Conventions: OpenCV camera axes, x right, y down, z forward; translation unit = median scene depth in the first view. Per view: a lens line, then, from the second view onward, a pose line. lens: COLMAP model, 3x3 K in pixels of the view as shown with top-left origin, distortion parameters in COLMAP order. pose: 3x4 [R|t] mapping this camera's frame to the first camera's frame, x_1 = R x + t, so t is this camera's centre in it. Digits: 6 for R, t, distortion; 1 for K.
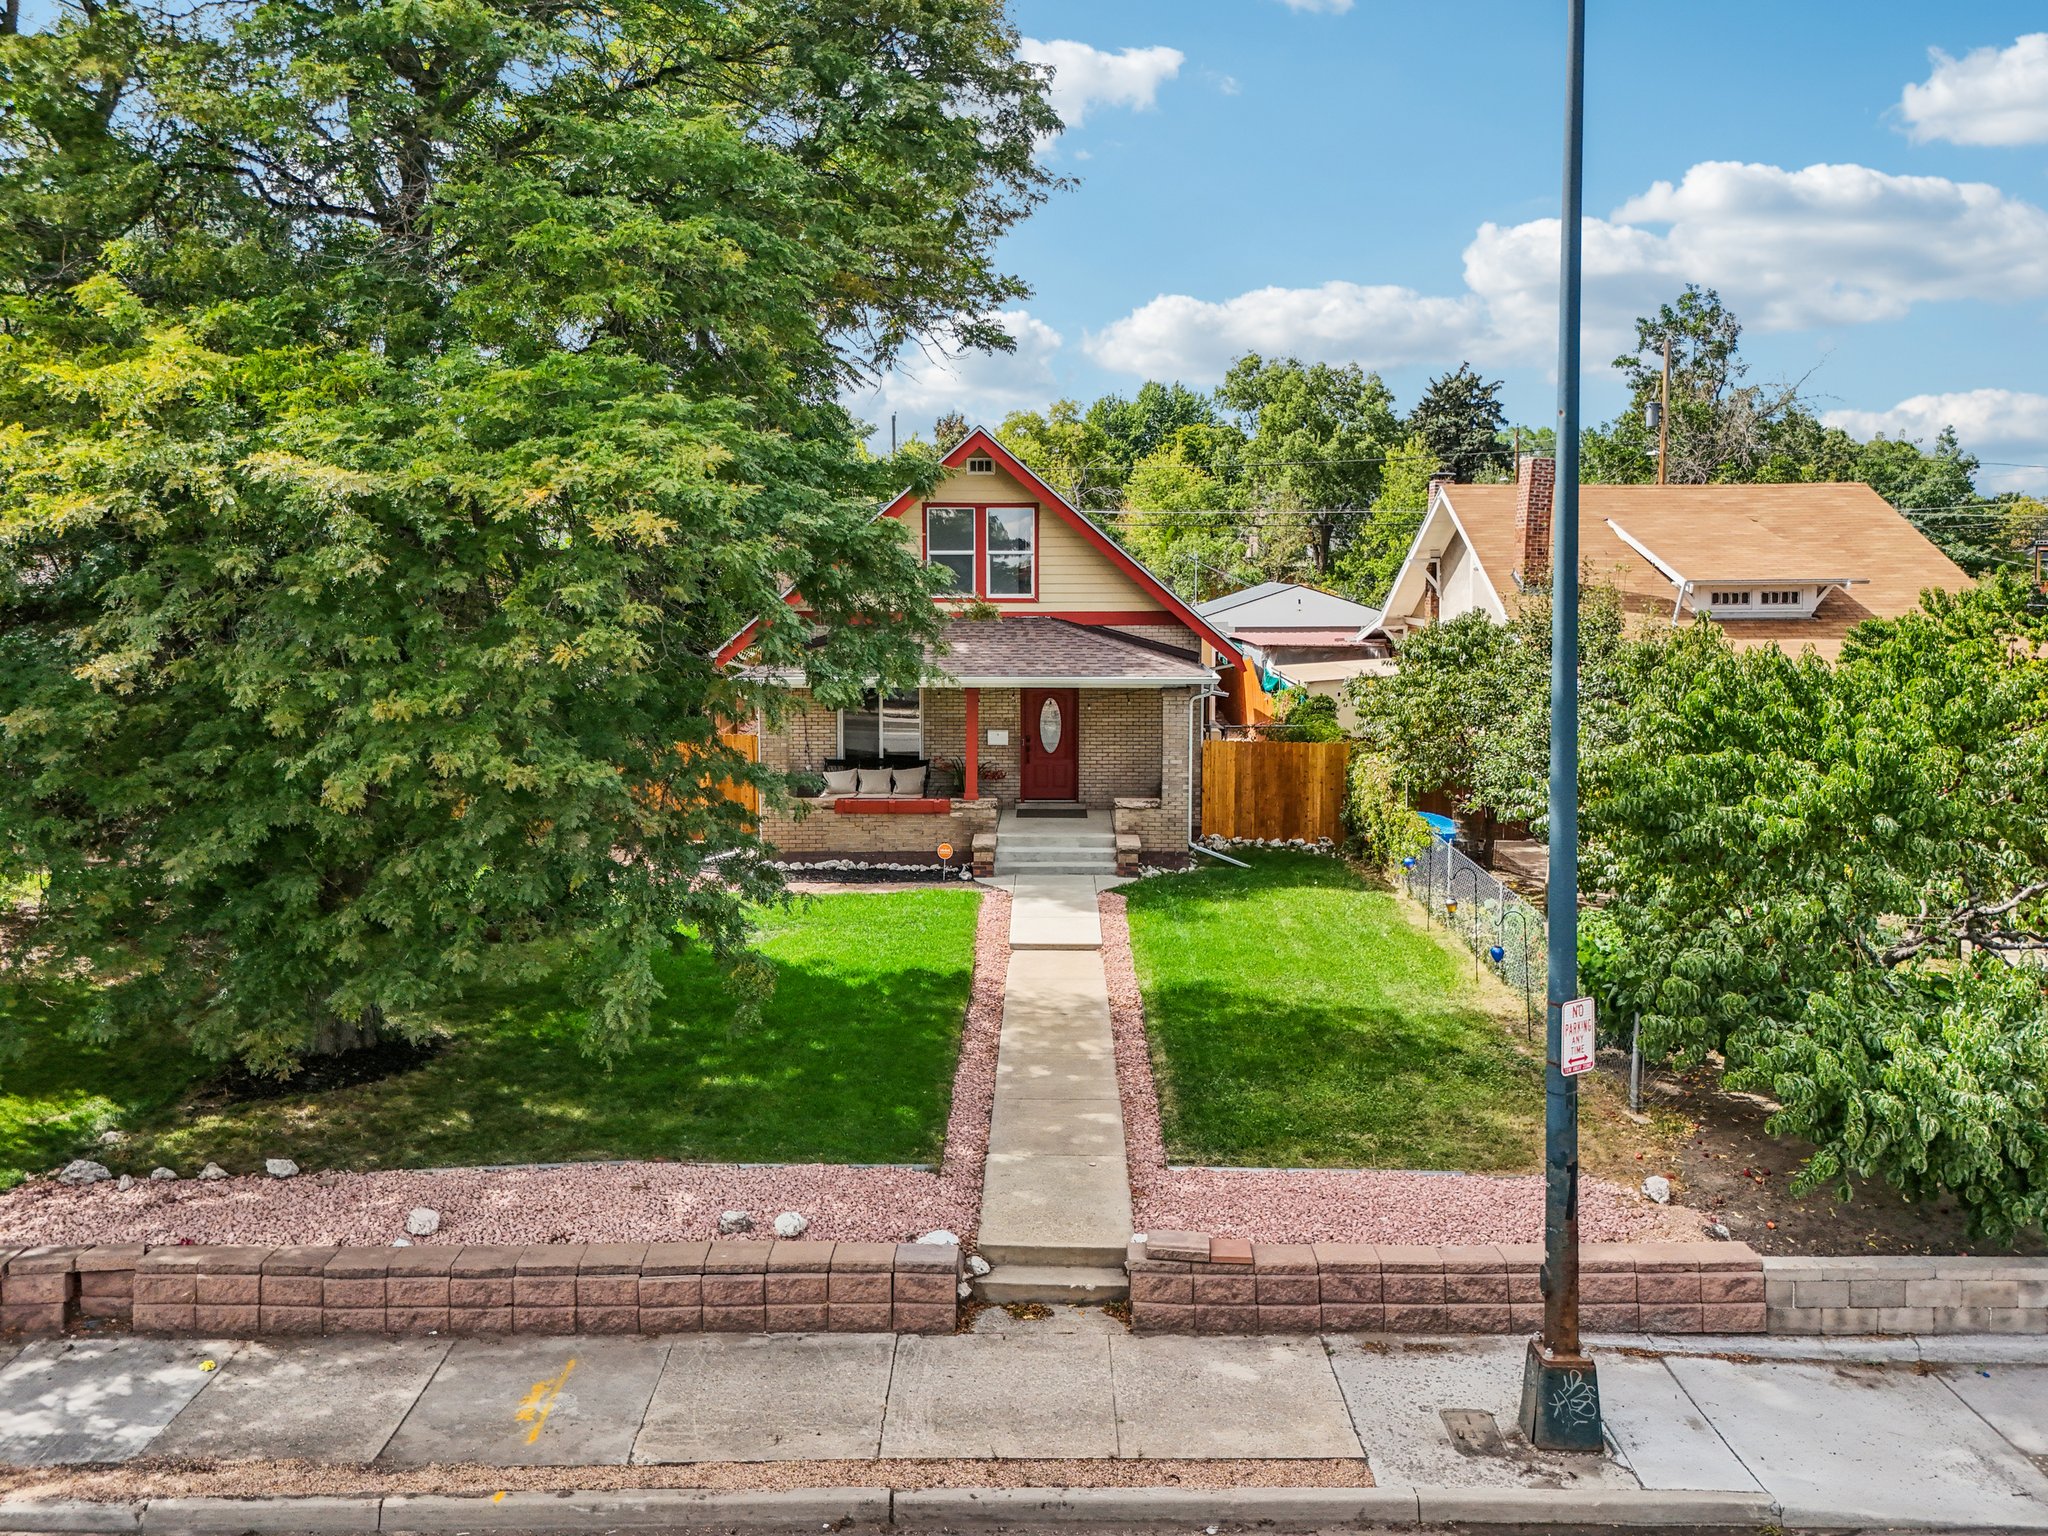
lens RADIAL K [[1571.1, 0, 1034.0], [0, 1571.1, 655.0], [0, 0, 1]] dist [0.066035, -0.060054]
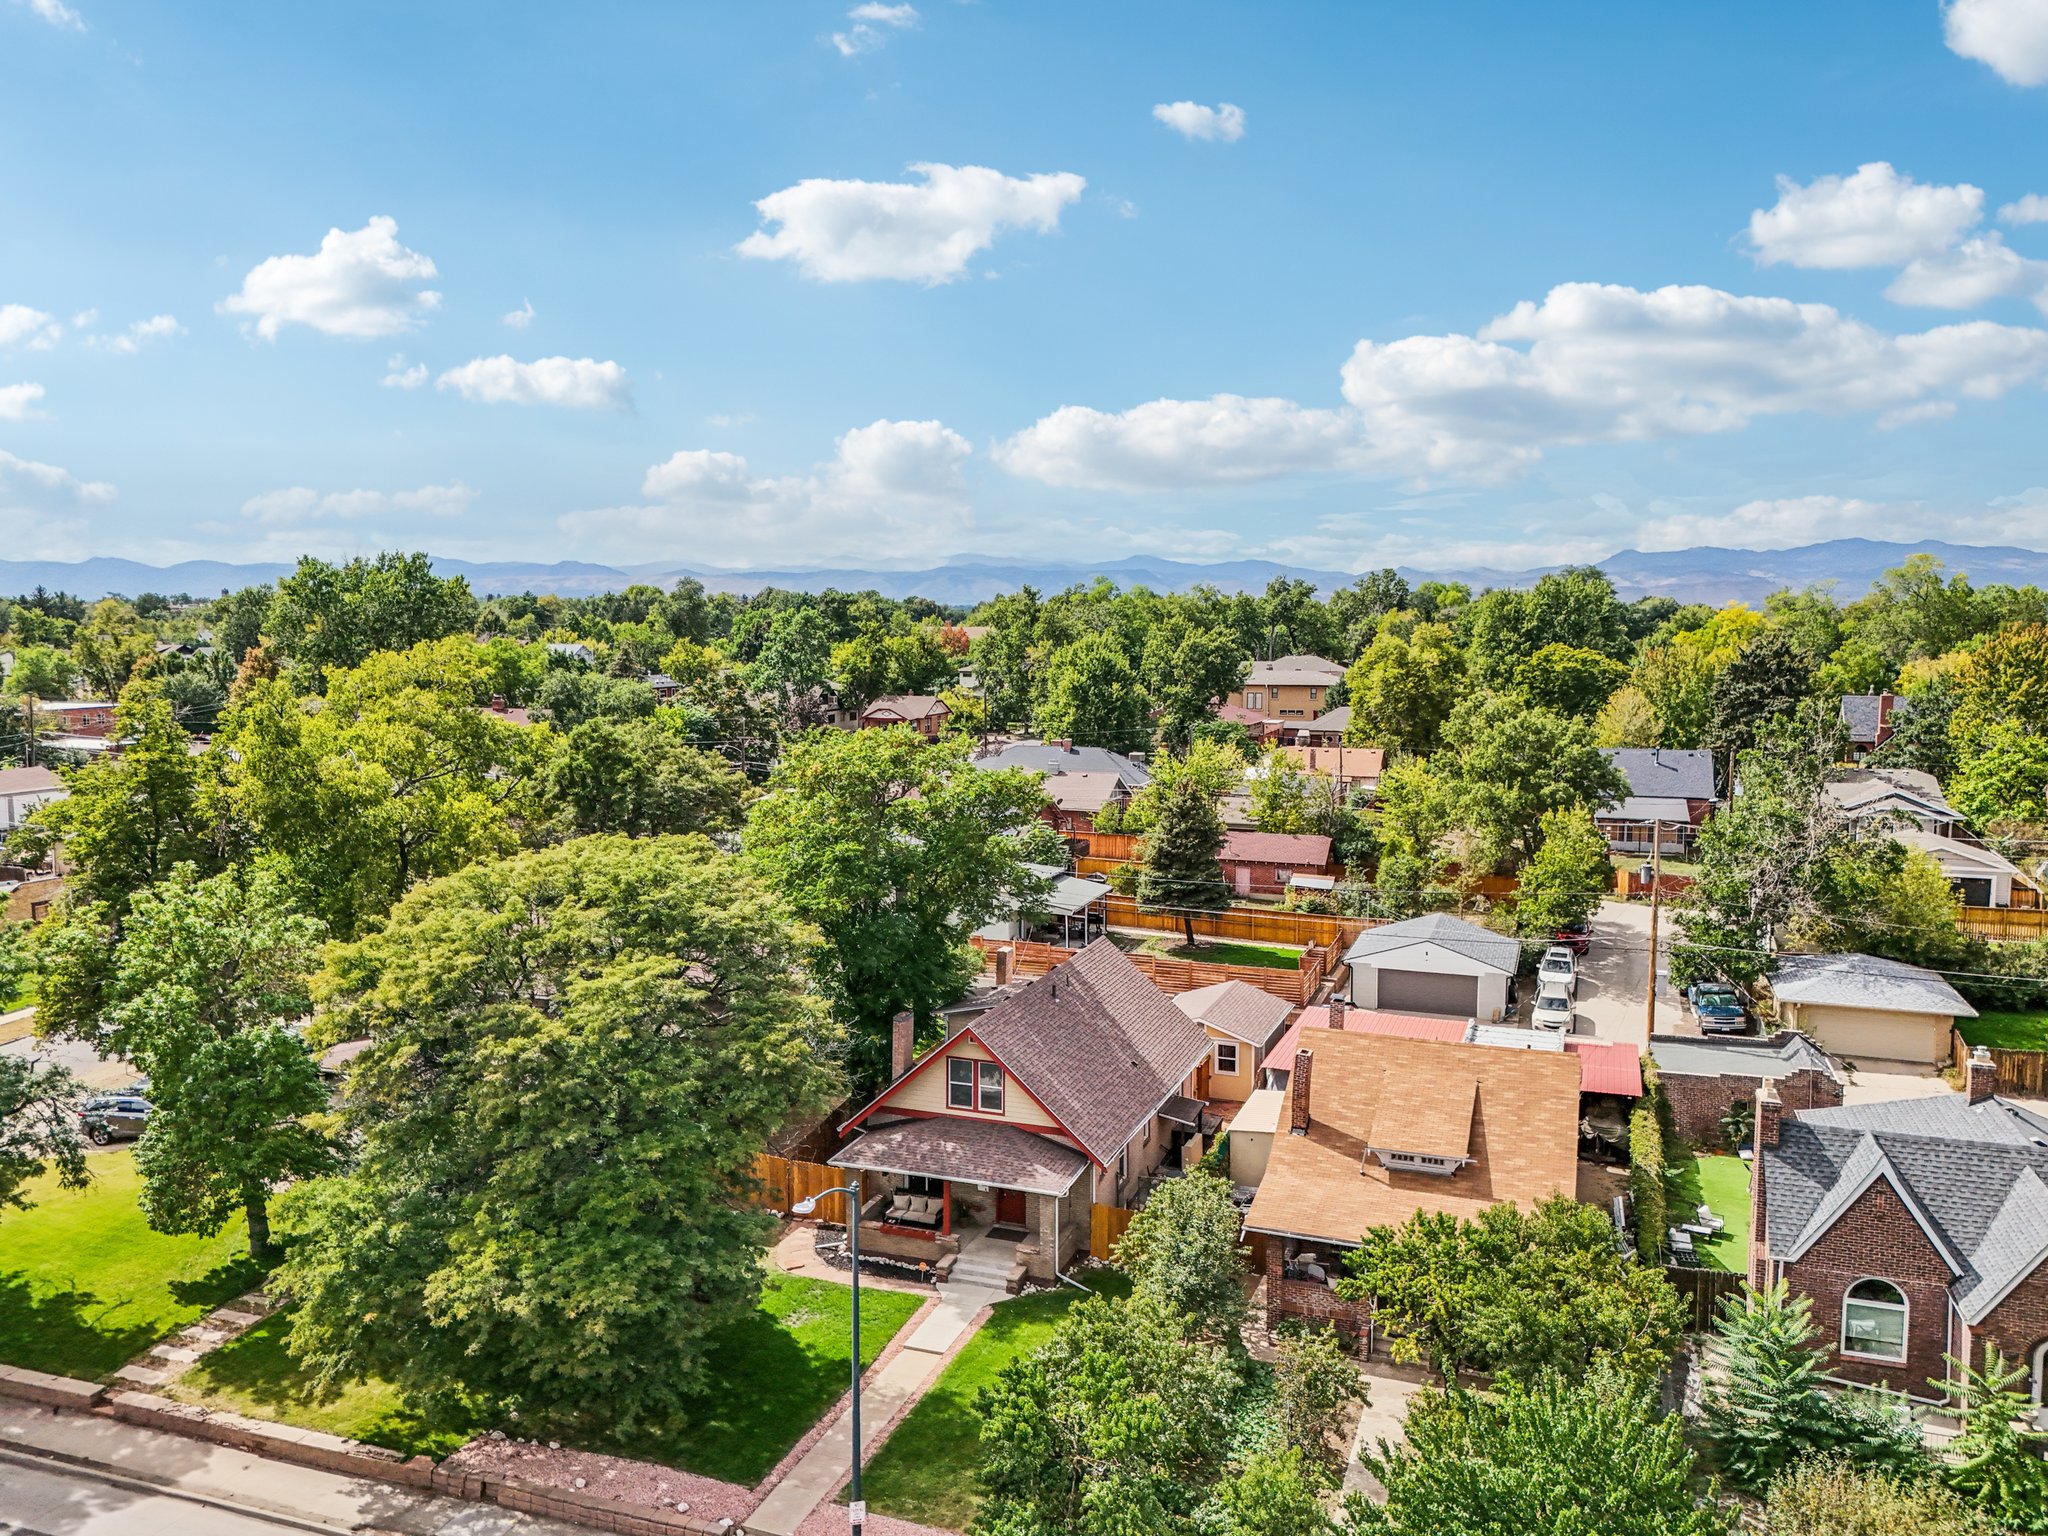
lens RADIAL K [[1527.4, 0, 1019.1], [0, 1527.4, 774.5], [0, 0, 1]] dist [0.067492, -0.074298]
pose [[0.940440, 0.034612, -0.338194, 0.668534], [-0.020148, 0.998730, 0.046186, -0.565949], [0.339363, -0.036622, 0.939942, -0.714767]]
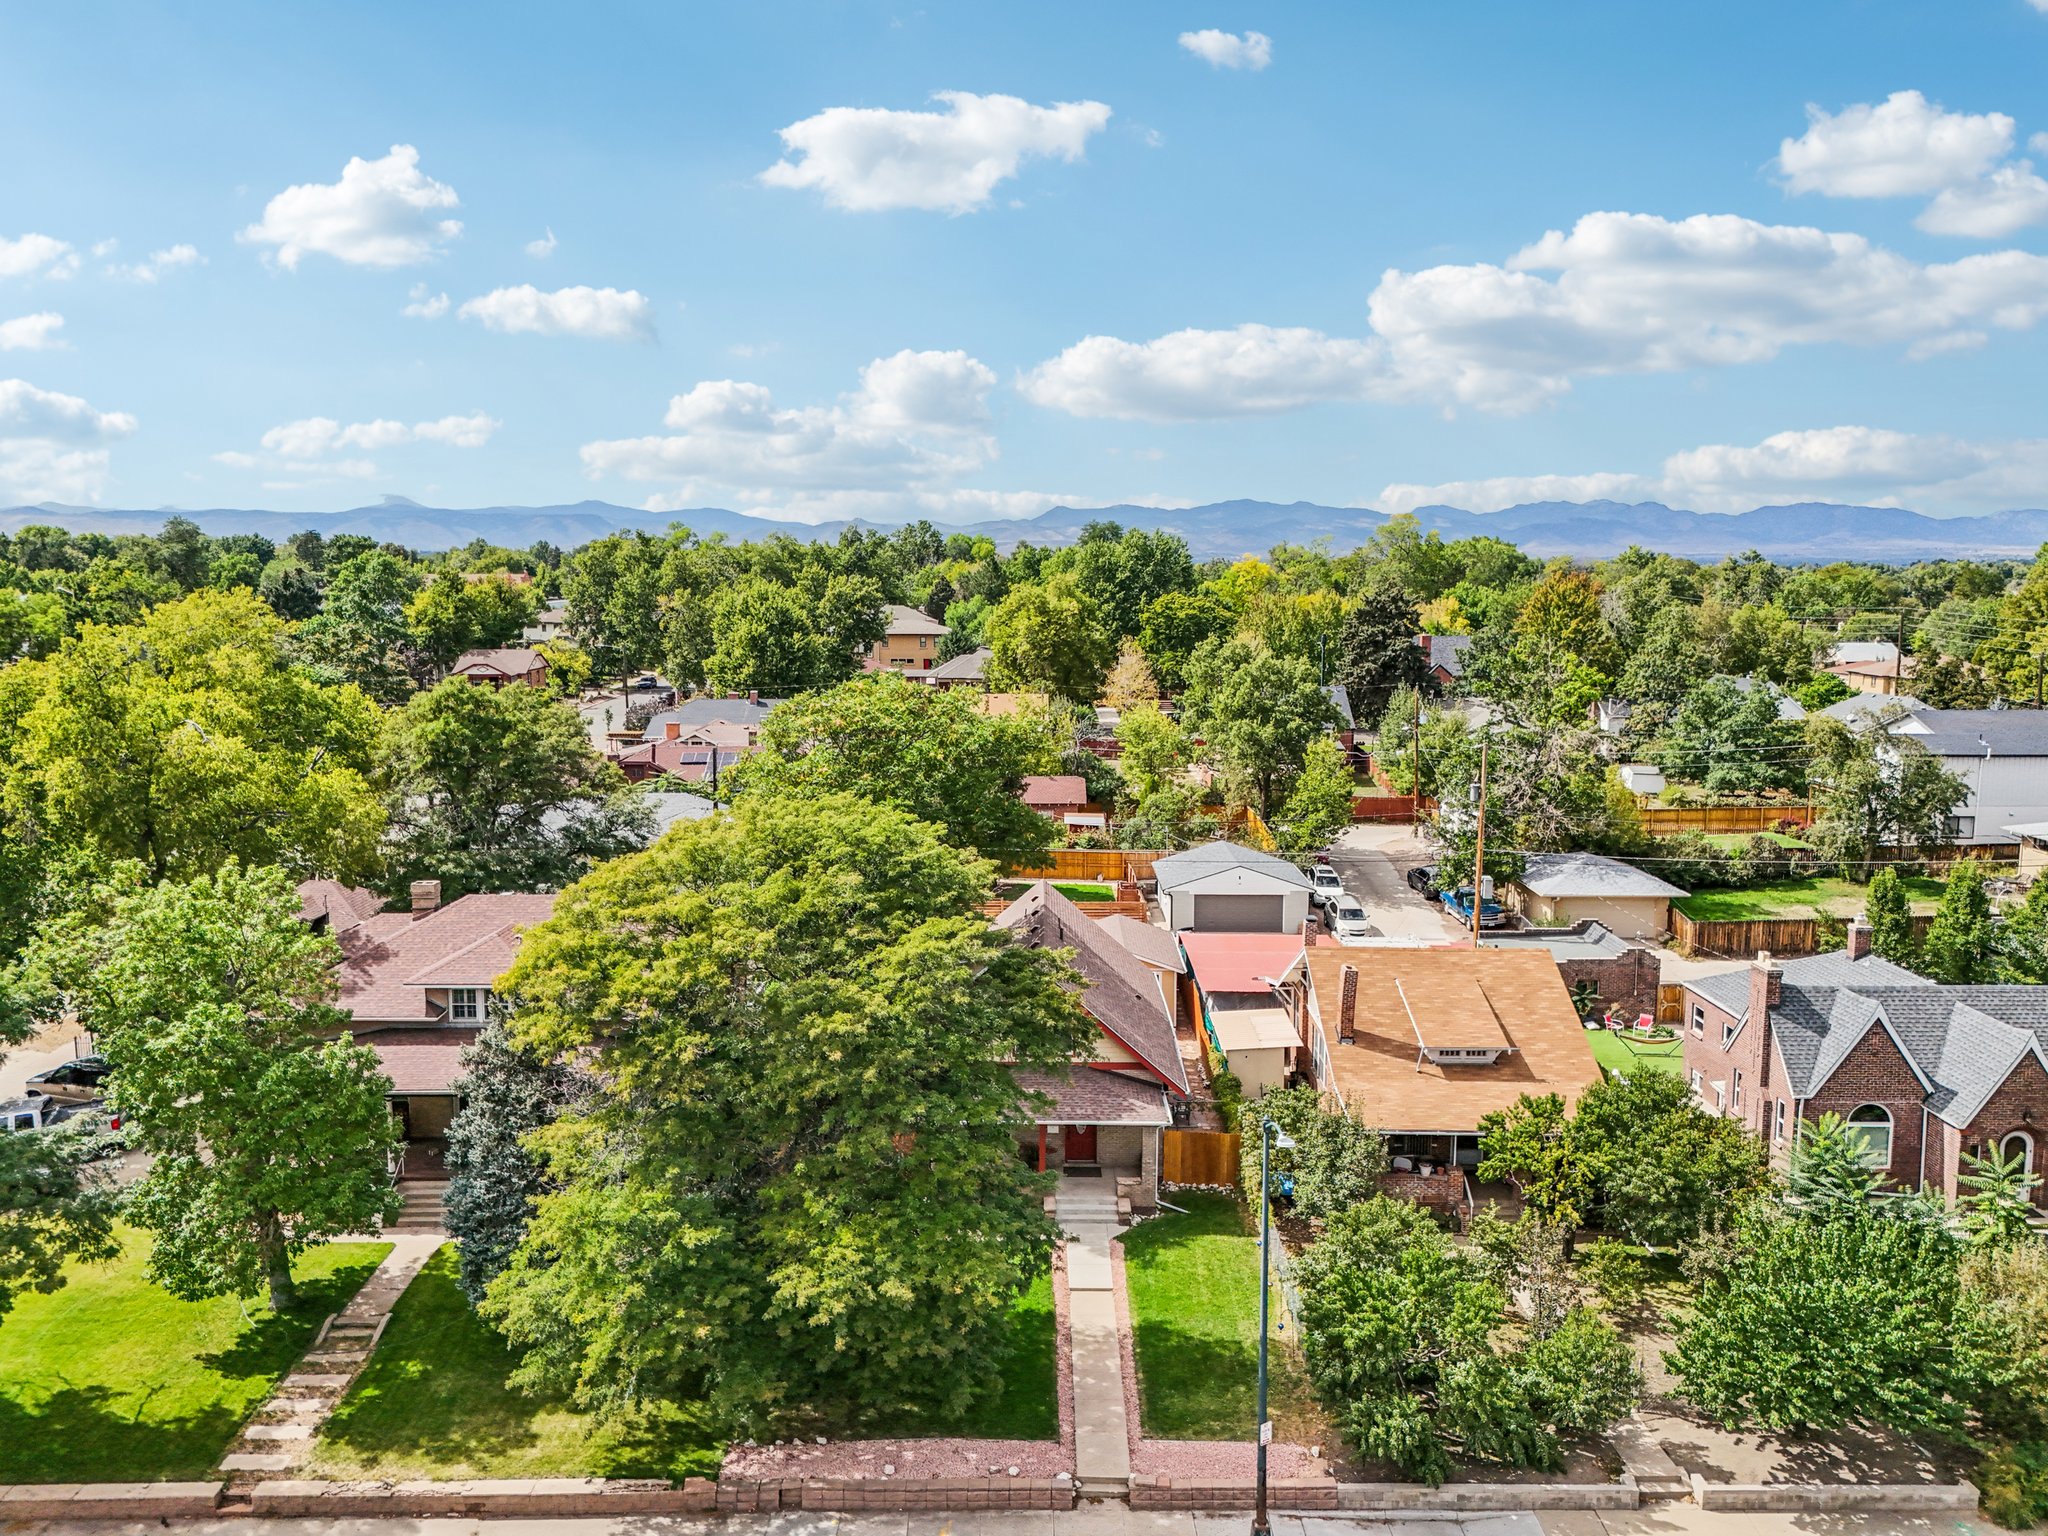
lens RADIAL K [[1524.9, 0, 1023.5], [0, 1524.9, 781.4], [0, 0, 1]] dist [0.062007, -0.064510]
pose [[0.999991, 0.000854, 0.004110, -0.072207], [-0.001177, 0.996851, 0.079285, -0.553858], [-0.004030, -0.079289, 0.996844, -0.846563]]
